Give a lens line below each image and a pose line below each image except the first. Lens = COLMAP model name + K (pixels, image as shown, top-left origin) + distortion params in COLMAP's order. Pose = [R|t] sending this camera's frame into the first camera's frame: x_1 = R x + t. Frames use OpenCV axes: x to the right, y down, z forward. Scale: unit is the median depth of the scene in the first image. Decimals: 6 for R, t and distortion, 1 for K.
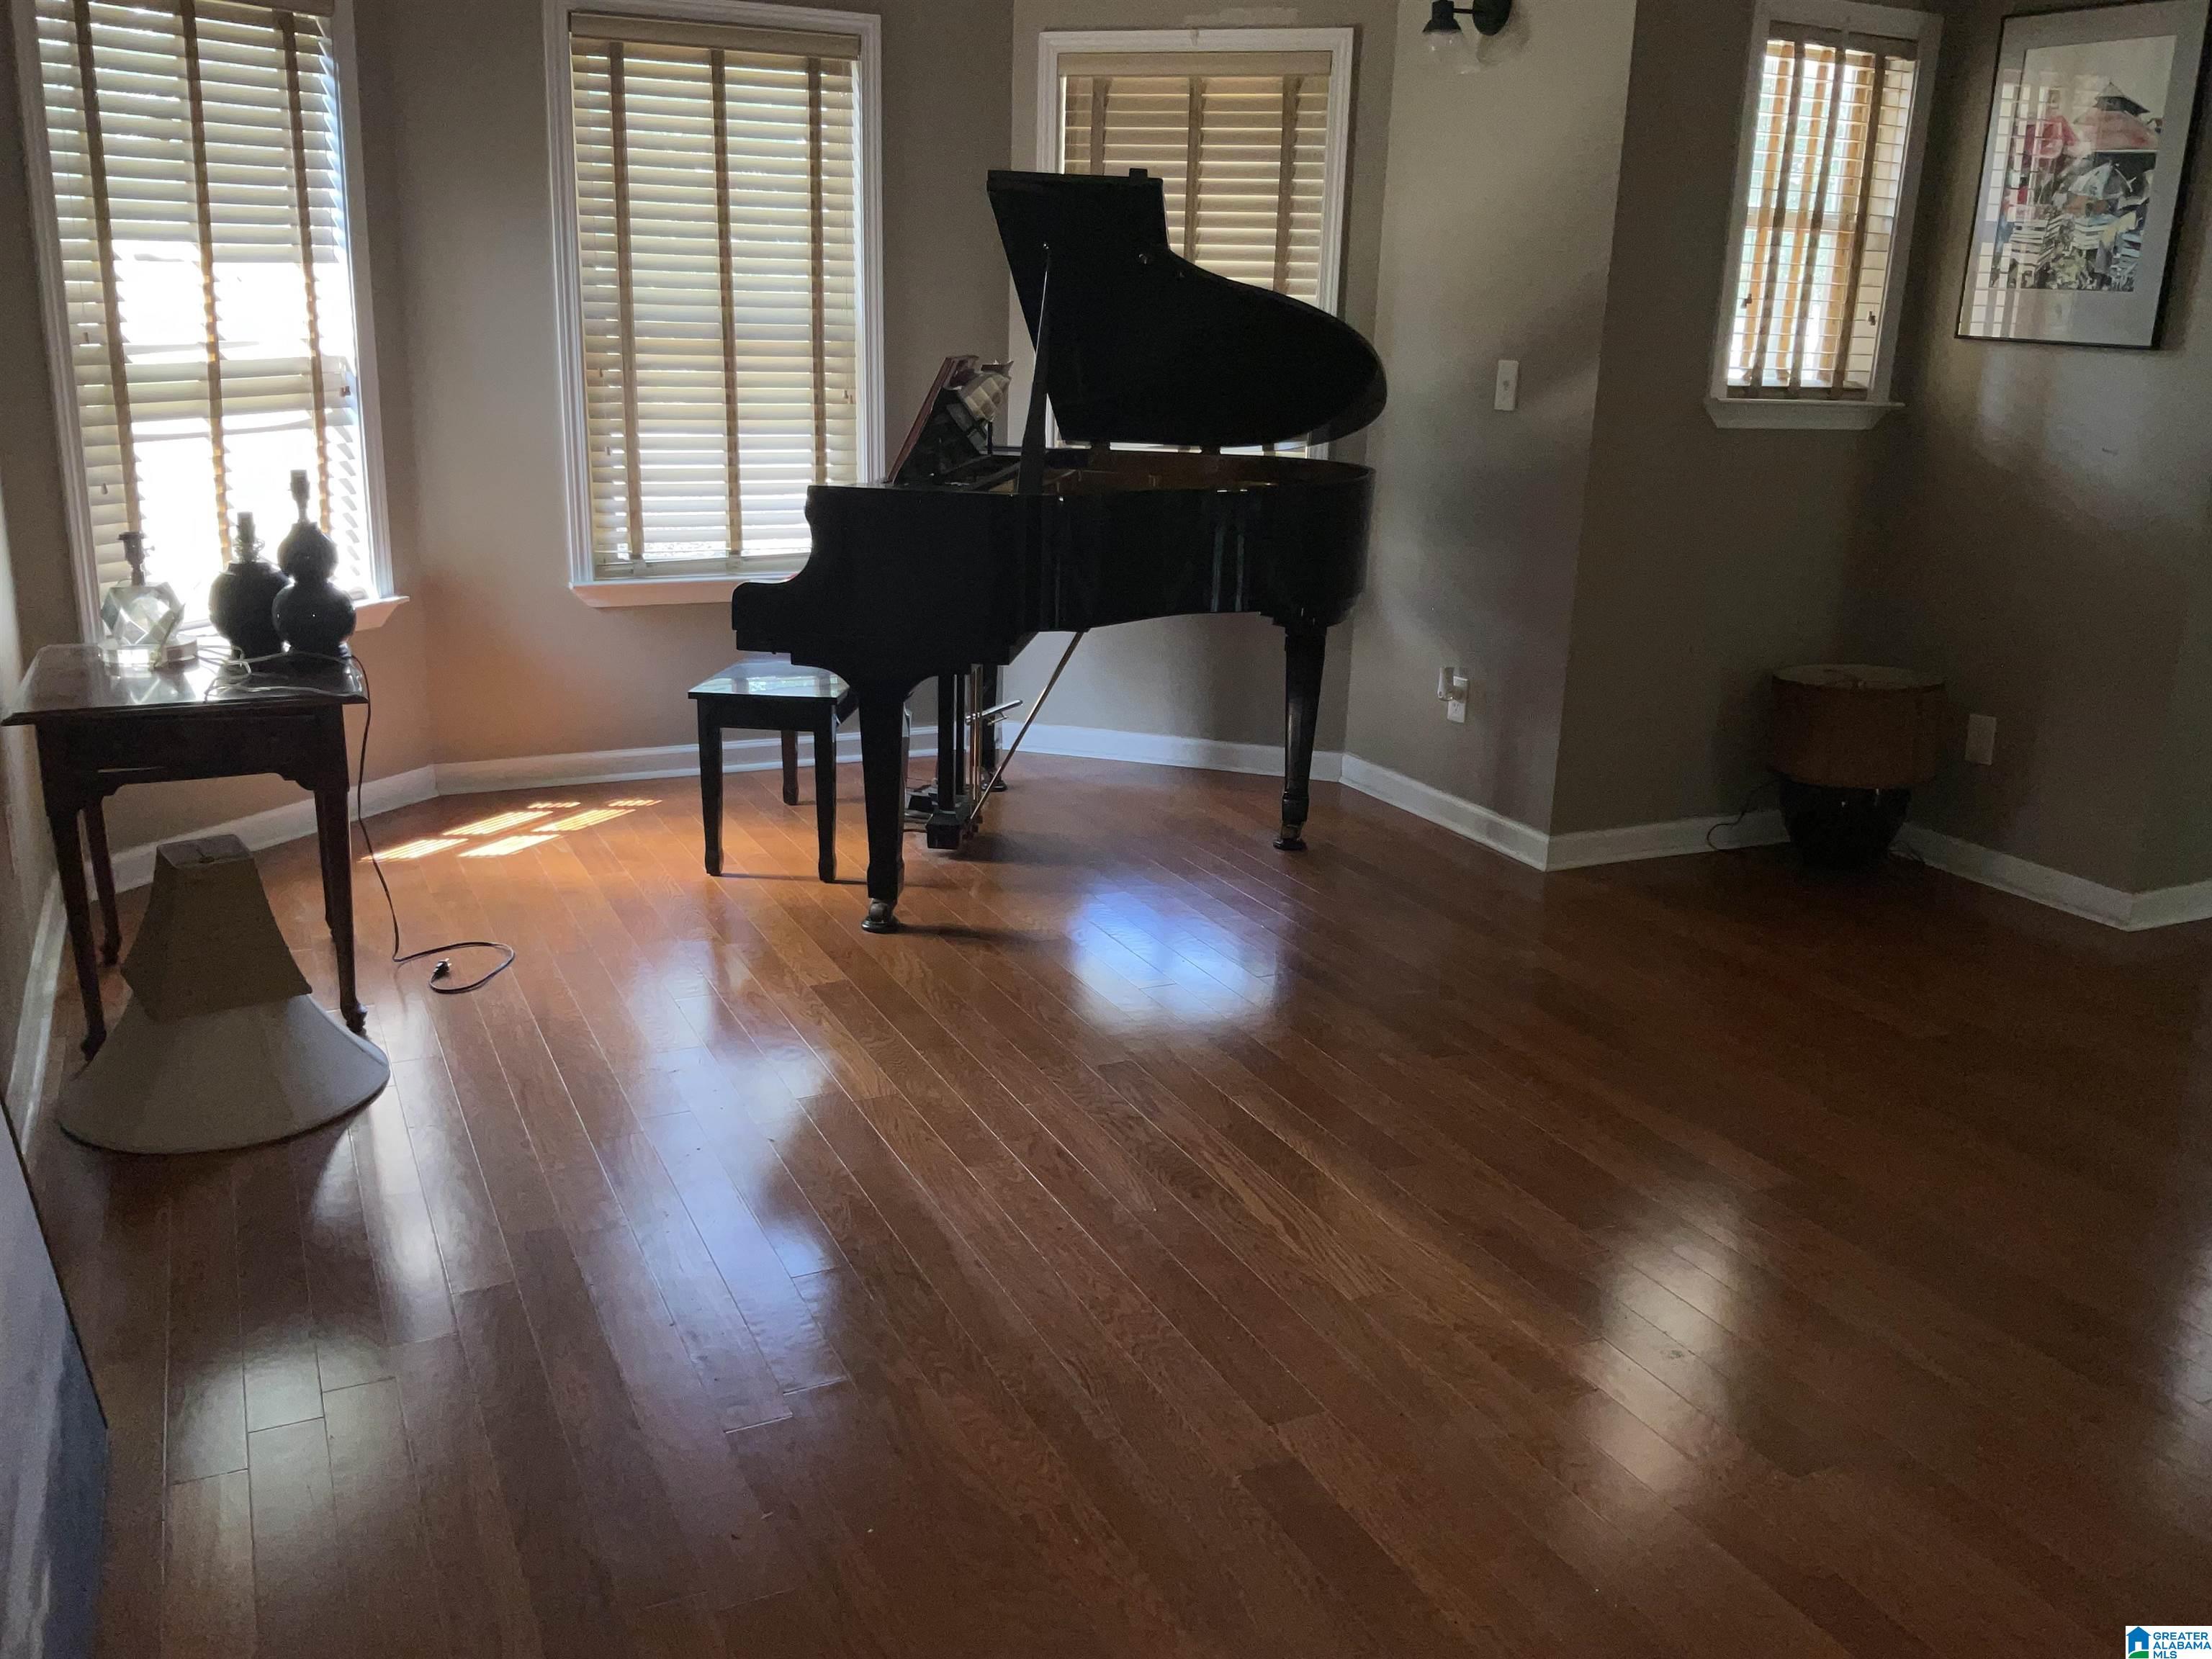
lens RADIAL K [[1872.0, 0, 1107.7], [0, 1872.0, 839.0], [0, 0, 1]] dist [0.115355, -0.179475]
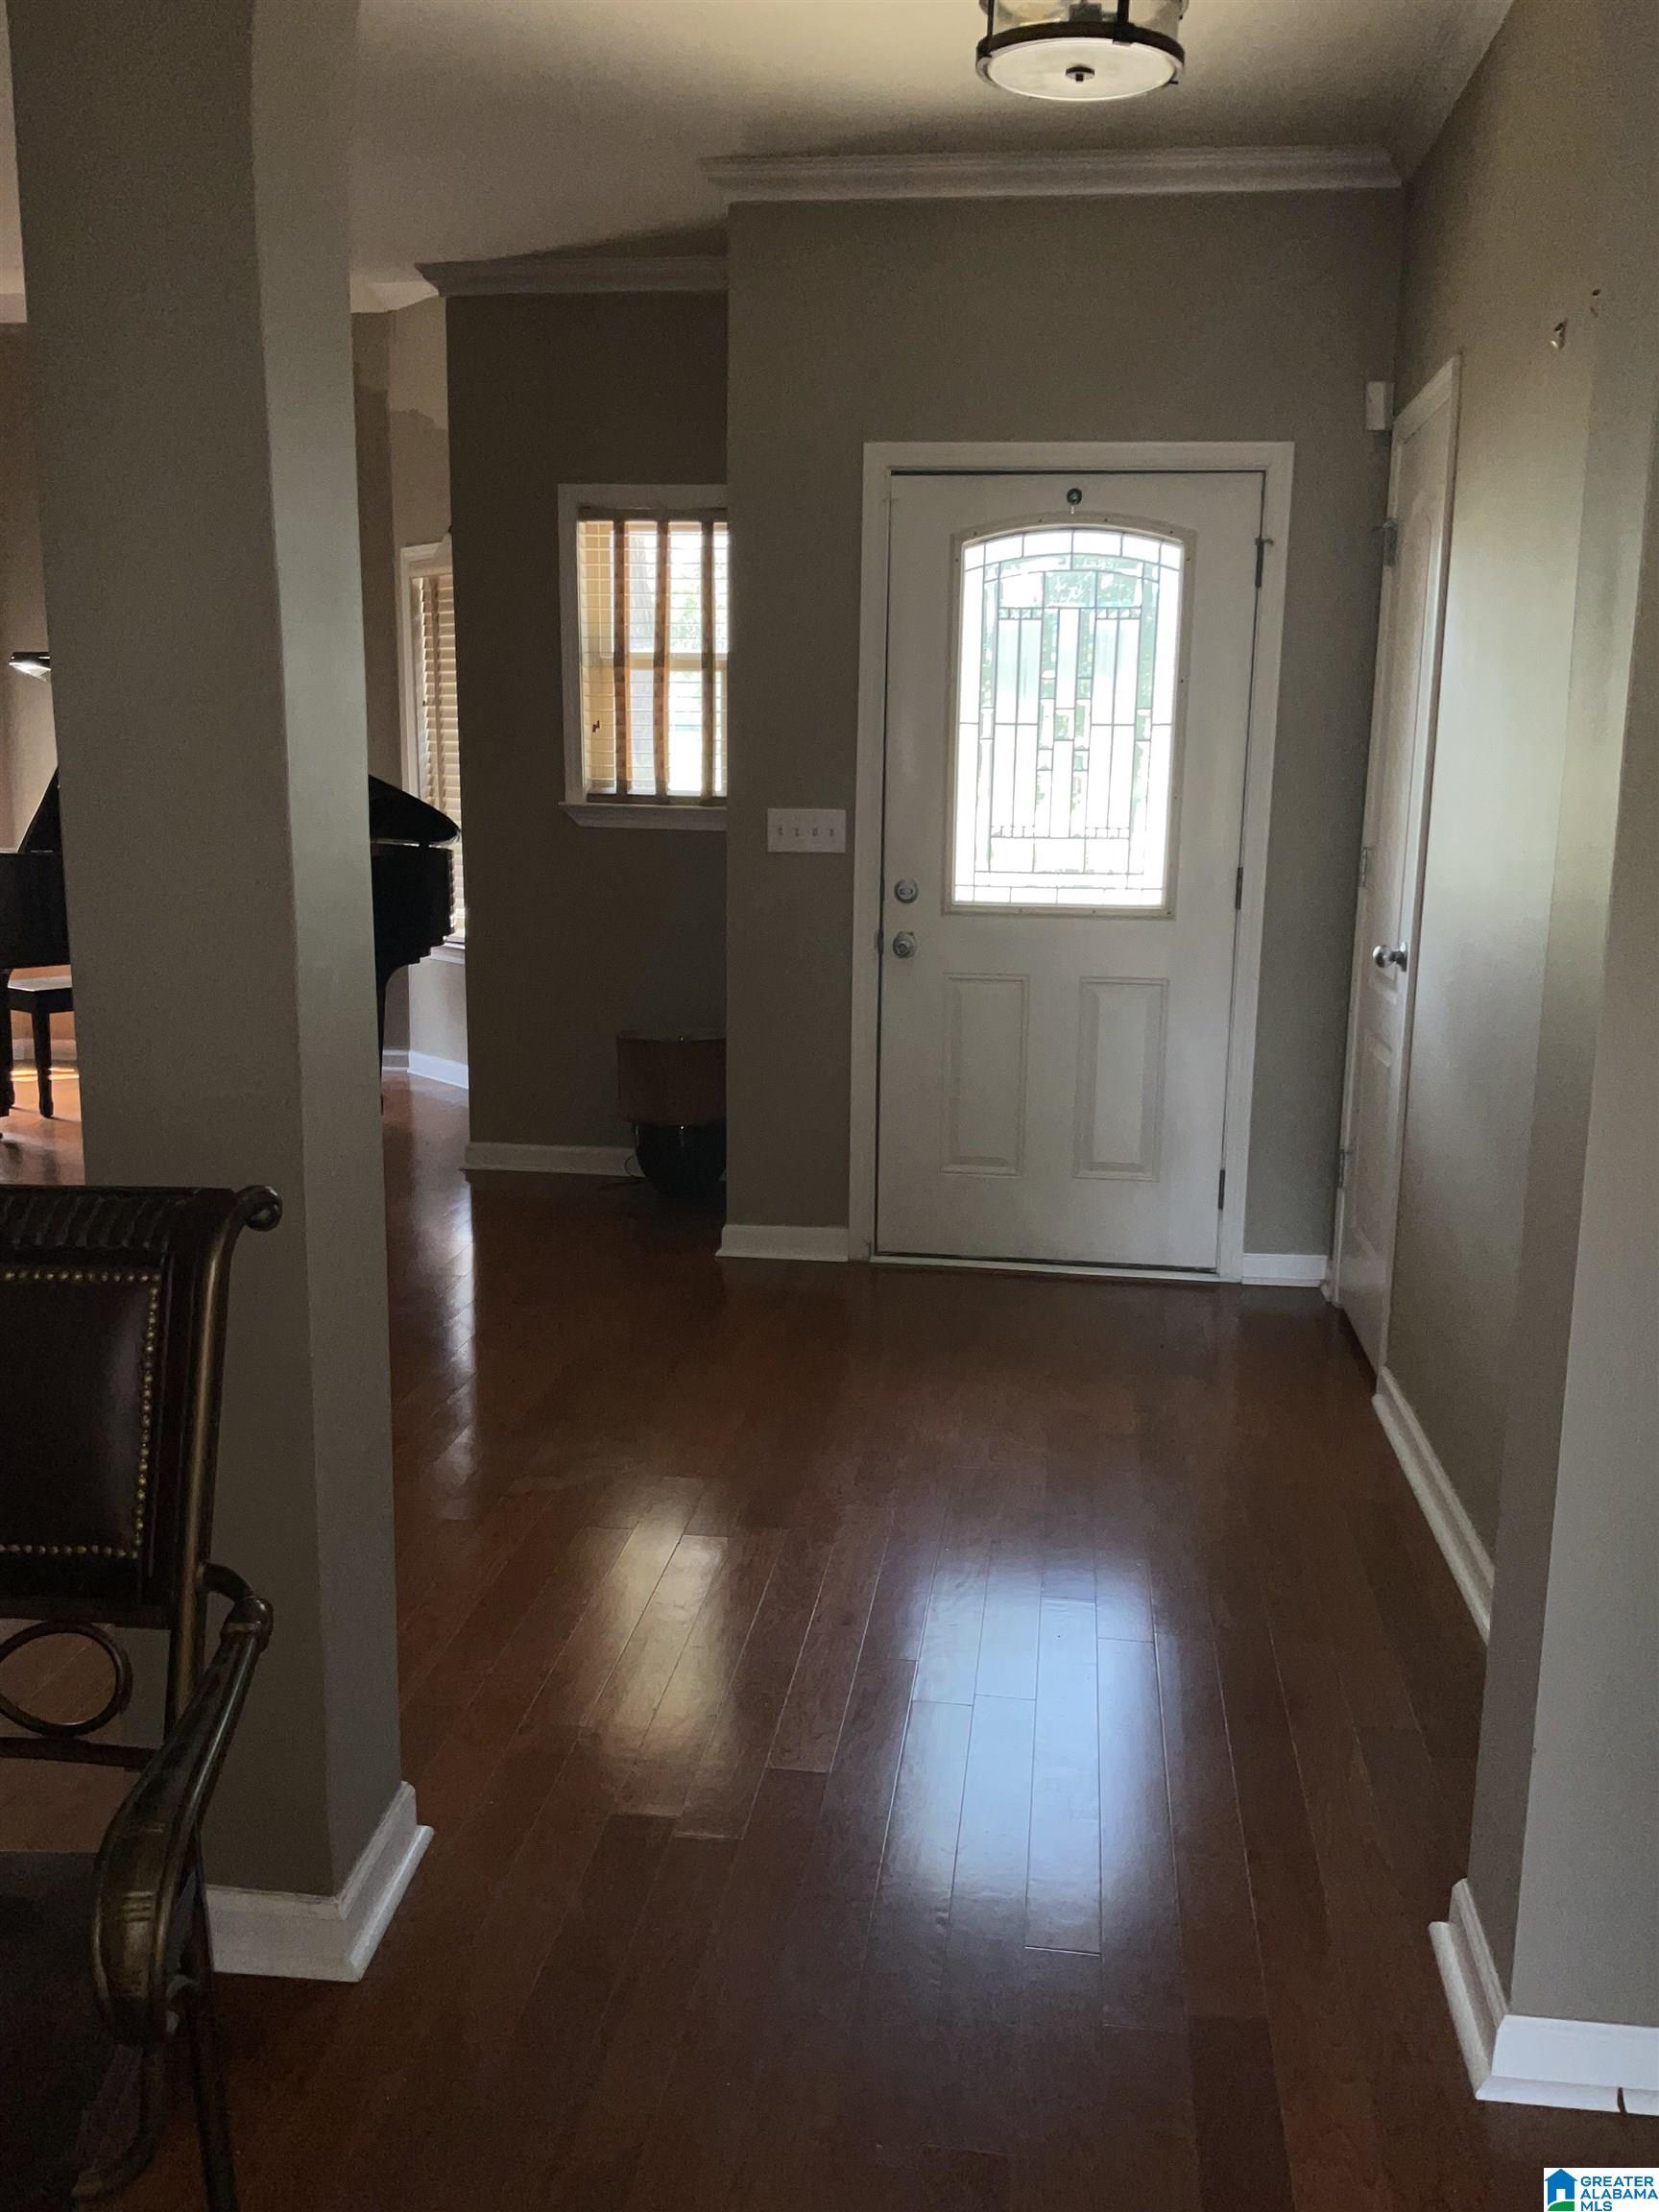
lens RADIAL K [[1871.8, 0, 829.5], [0, 1871.8, 1106.0], [0, 0, 1]] dist [0.132300, -0.217410]
pose [[0.844229, 0.091737, -0.528073, 1.123550], [-0.139133, 0.988979, -0.050625, 0.001129], [0.517609, 0.116212, 0.847688, 0.070544]]
